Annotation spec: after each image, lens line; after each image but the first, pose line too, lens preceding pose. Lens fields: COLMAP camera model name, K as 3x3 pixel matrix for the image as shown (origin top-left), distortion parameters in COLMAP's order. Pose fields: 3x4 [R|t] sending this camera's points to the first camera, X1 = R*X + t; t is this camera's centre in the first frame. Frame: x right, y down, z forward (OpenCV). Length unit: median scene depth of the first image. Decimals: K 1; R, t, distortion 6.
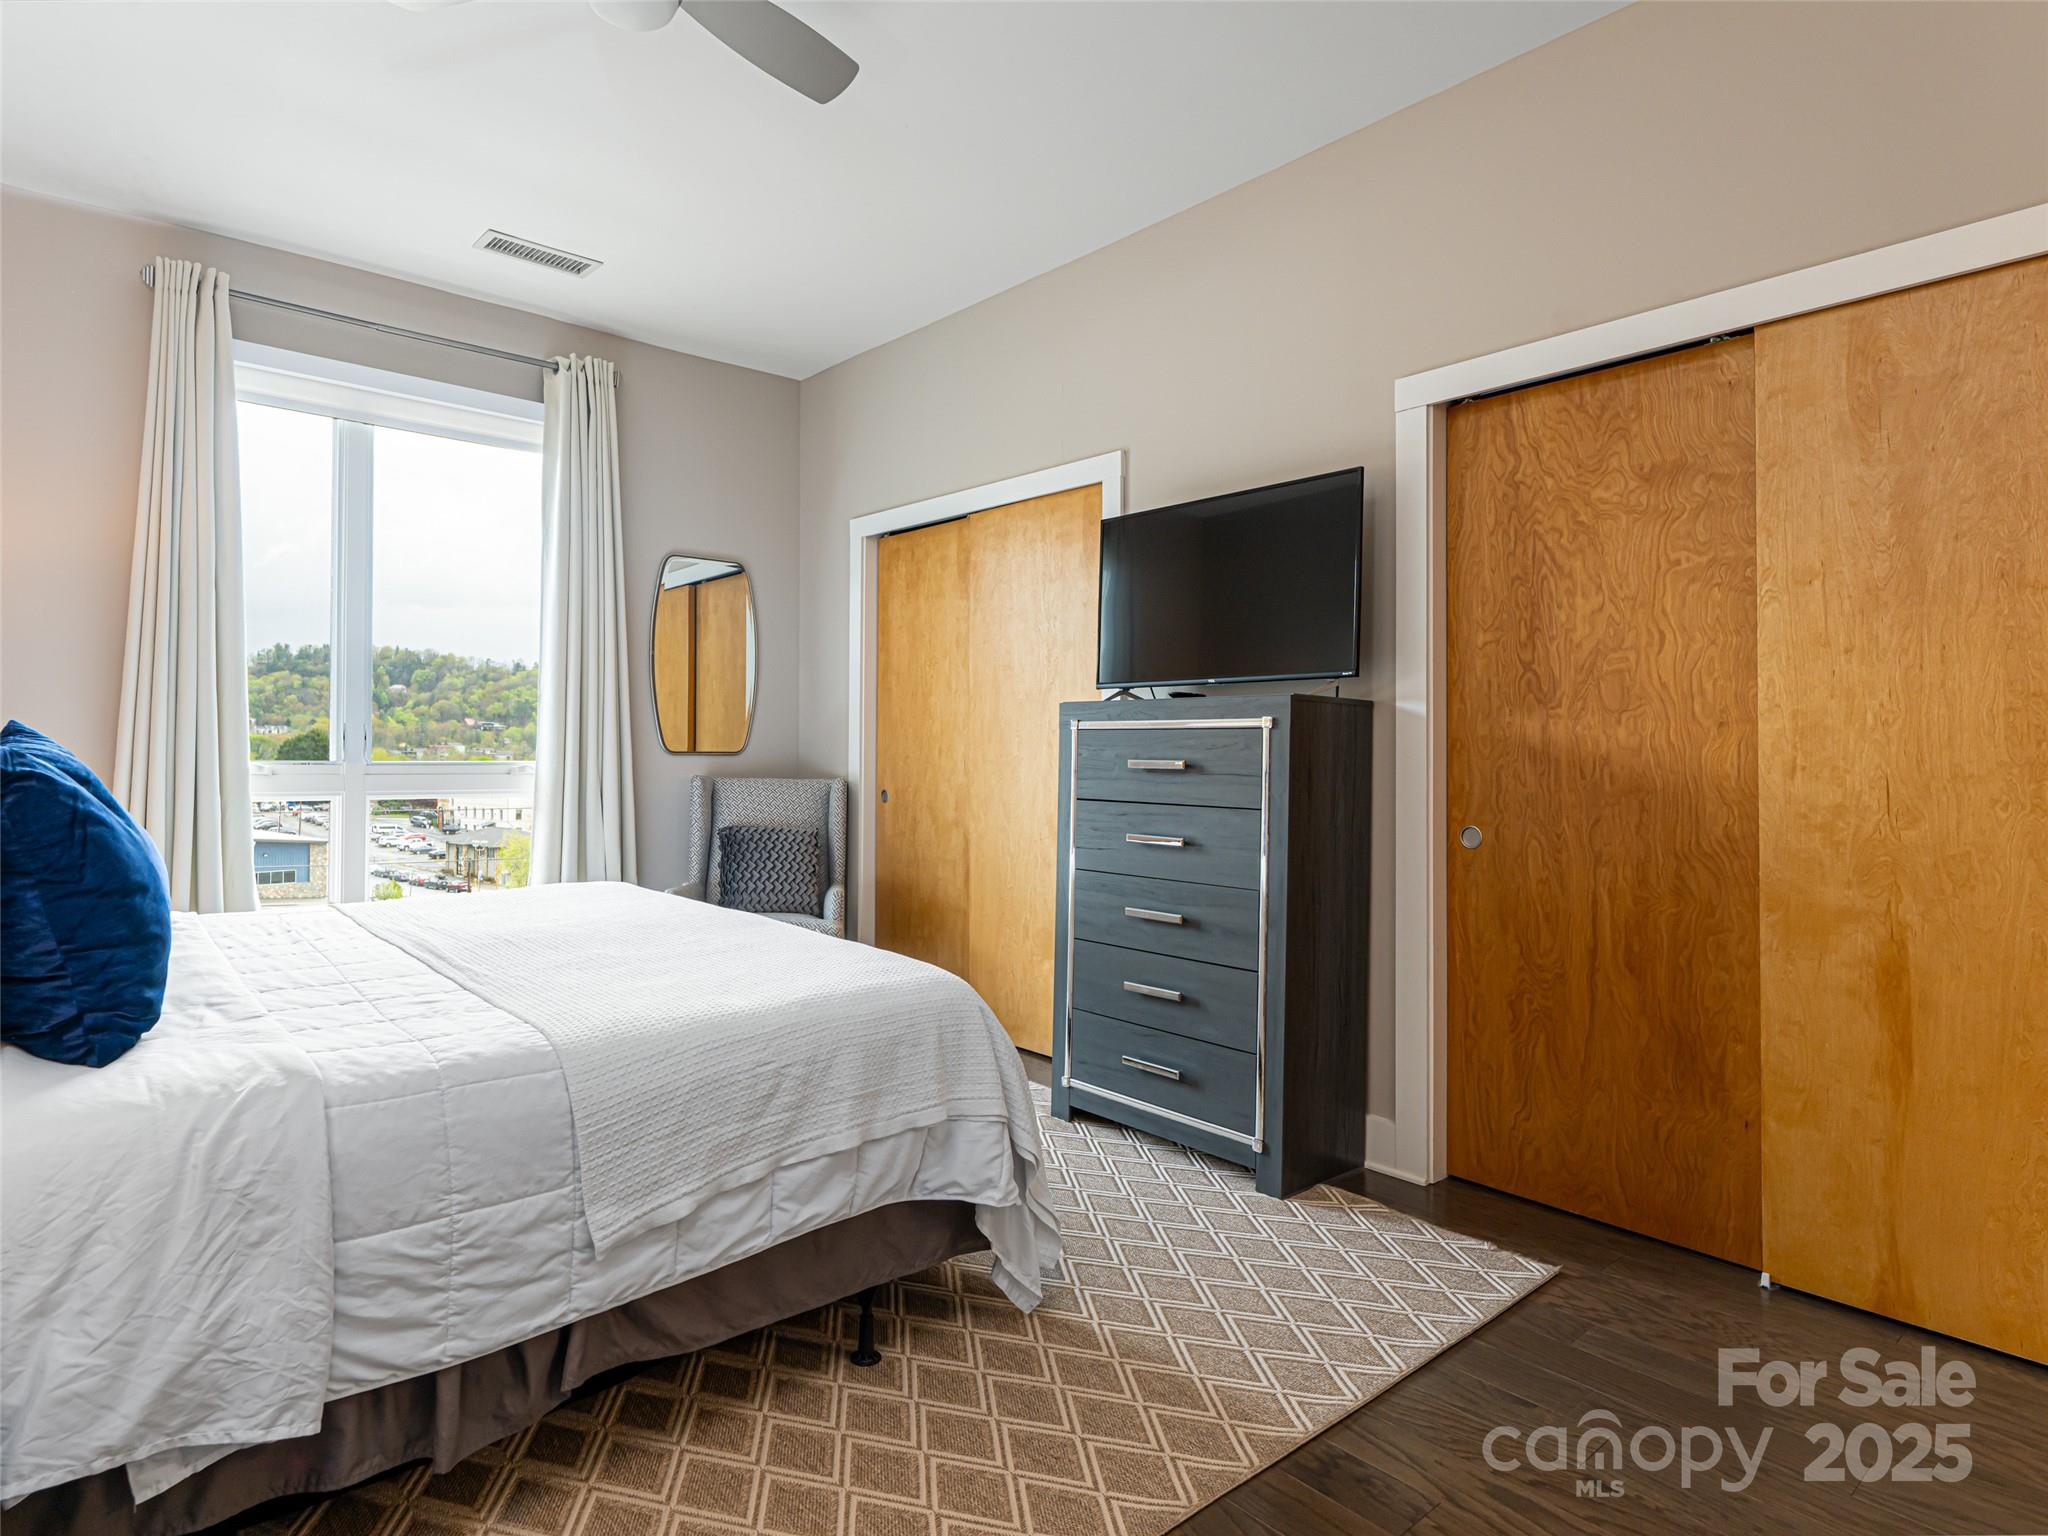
lens RADIAL K [[1098.1, 0, 1020.0], [0, 1098.1, 763.9], [0, 0, 1]] dist [0.000248, 0.001626]
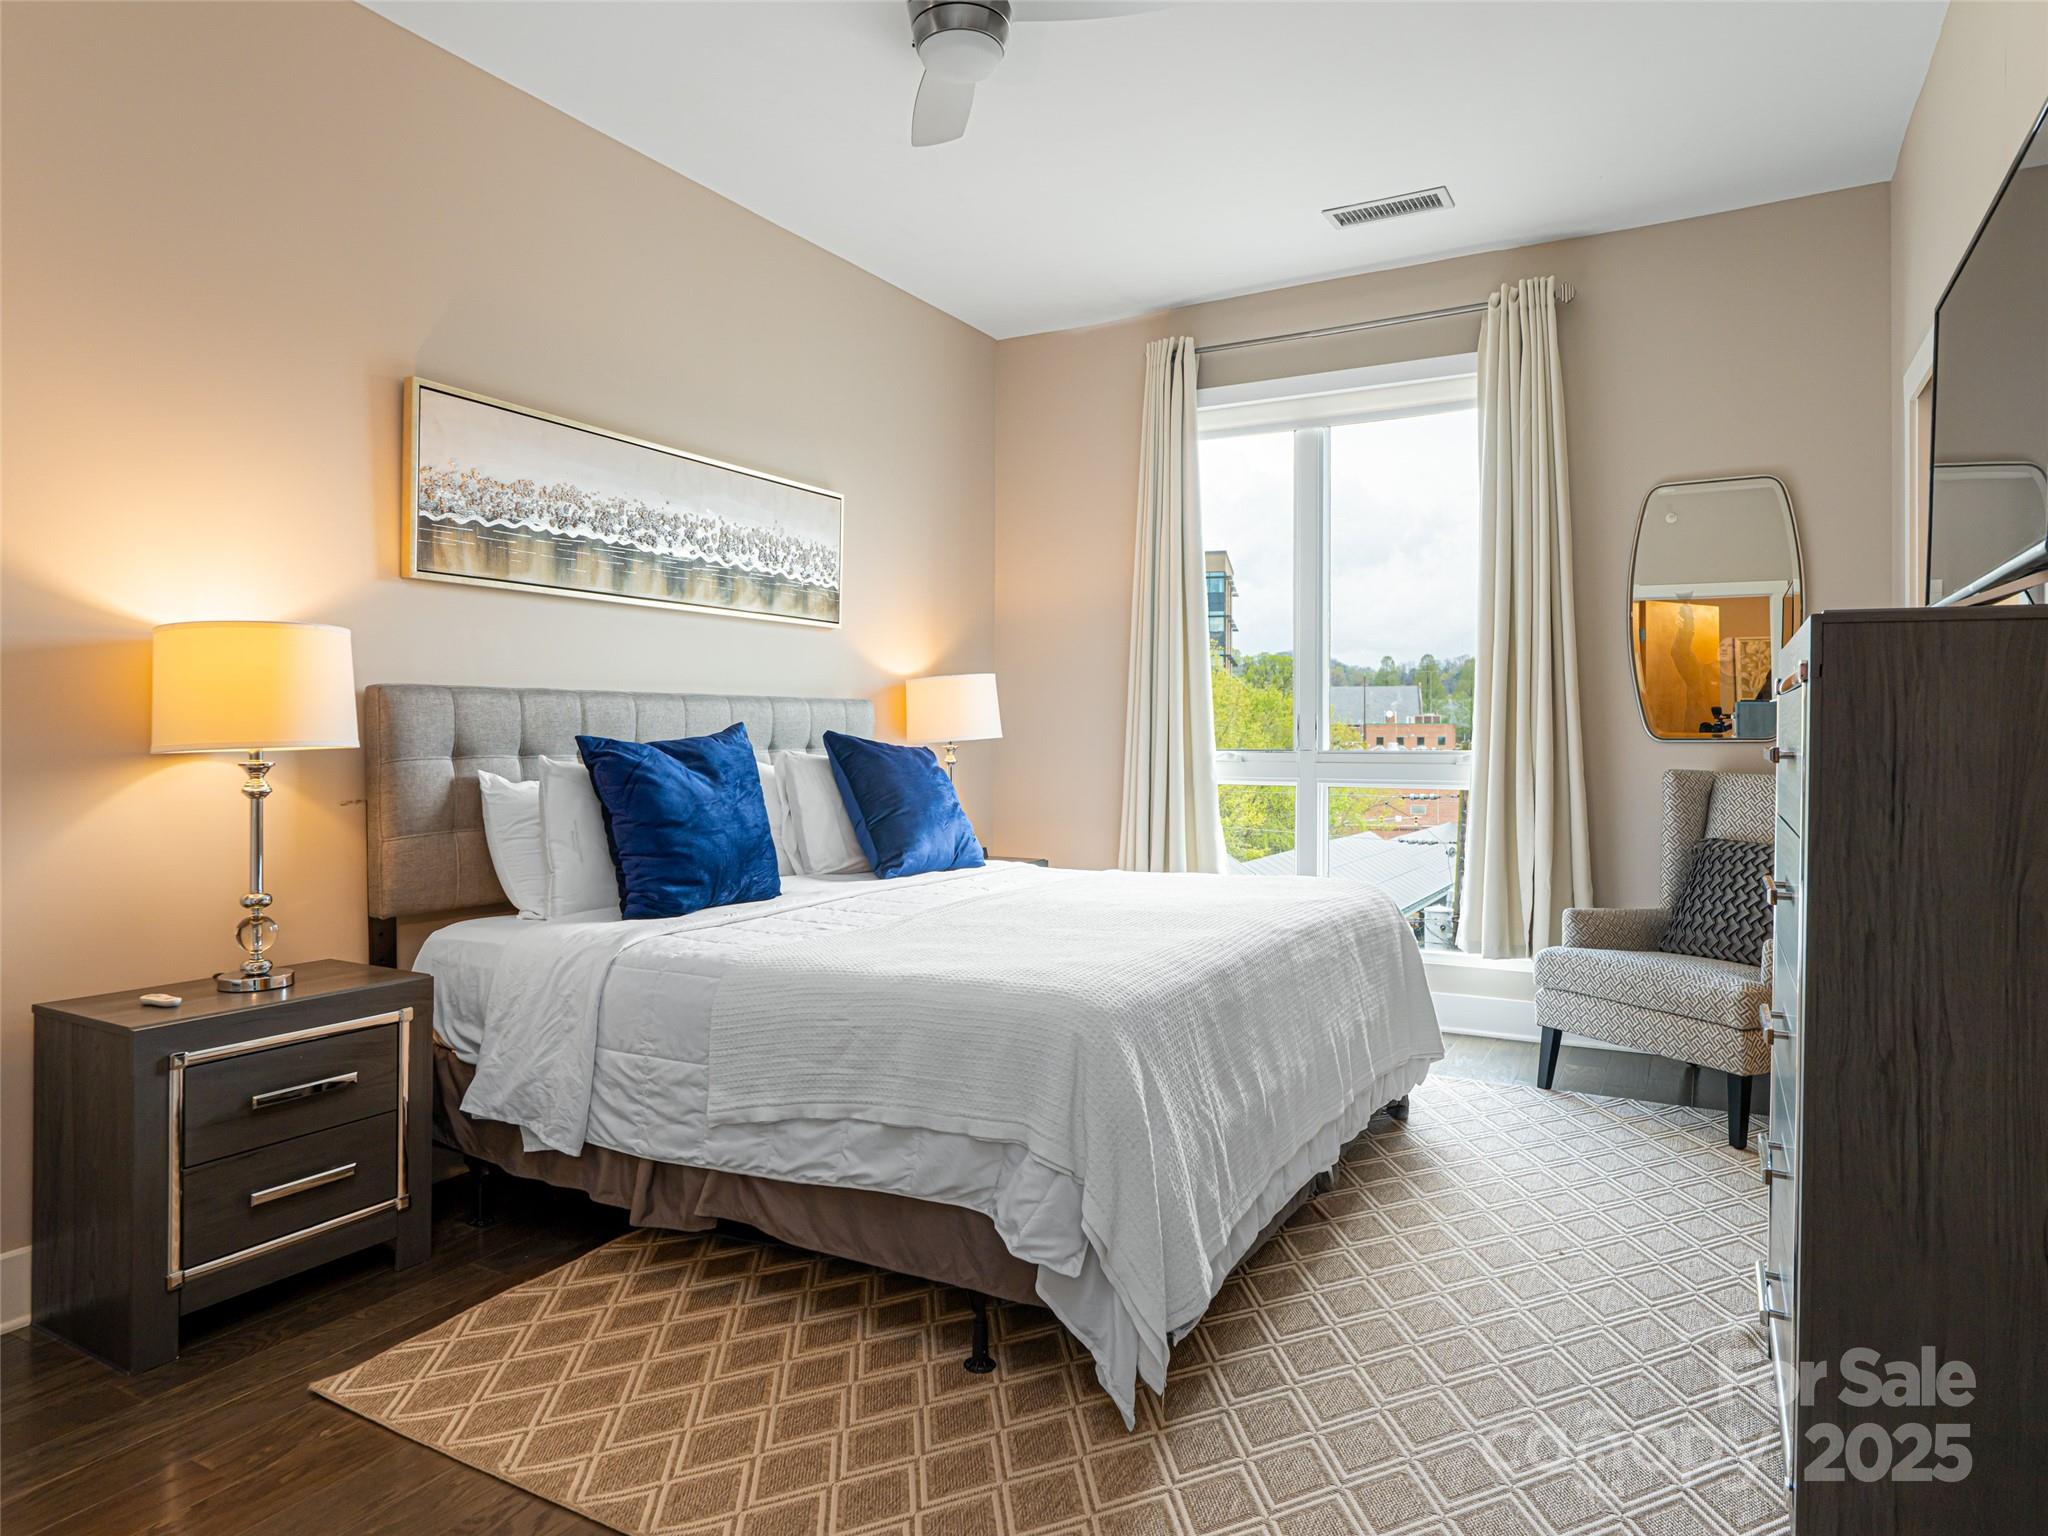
lens RADIAL K [[1273.3, 0, 1019.3], [0, 1273.3, 753.0], [0, 0, 1]] dist [0.005050, -0.000014]
pose [[0.353145, 0.003175, -0.935563, 1.023372], [-0.005144, 0.999986, 0.001452, 0.001671], [0.935554, 0.004300, 0.353157, 0.707541]]
